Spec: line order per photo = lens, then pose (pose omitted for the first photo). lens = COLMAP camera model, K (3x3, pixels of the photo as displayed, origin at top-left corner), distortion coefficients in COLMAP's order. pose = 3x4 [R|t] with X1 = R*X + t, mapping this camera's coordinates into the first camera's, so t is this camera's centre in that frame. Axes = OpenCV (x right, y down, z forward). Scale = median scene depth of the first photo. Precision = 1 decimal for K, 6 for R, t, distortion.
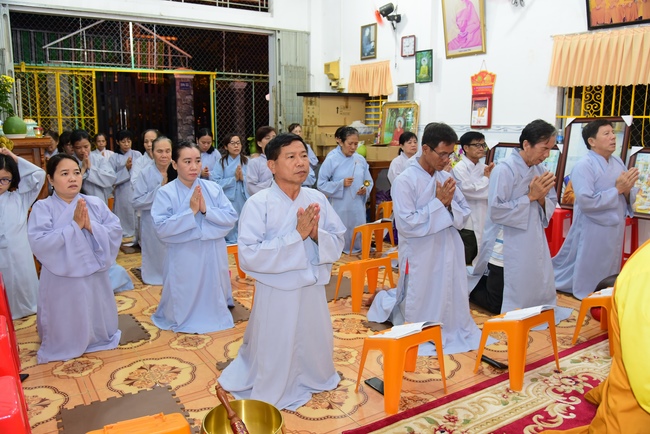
lens RADIAL K [[522.1, 0, 323.4], [0, 522.1, 219.1], [0, 0, 1]] dist [-0.058761, 0.031168]
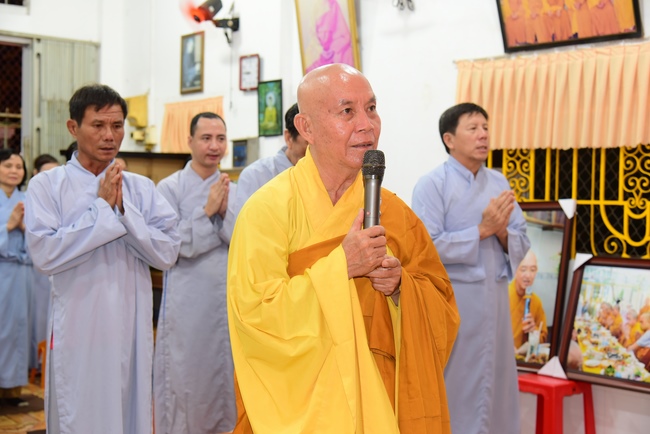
lens RADIAL K [[997.3, 0, 319.4], [0, 997.3, 221.3], [0, 0, 1]] dist [-0.028972, 0.000000]
pose [[0.996954, 0.017889, 0.075919, 0.158746], [-0.004953, 0.985899, -0.167265, 0.004839], [-0.077840, 0.166380, 0.982985, -0.038385]]
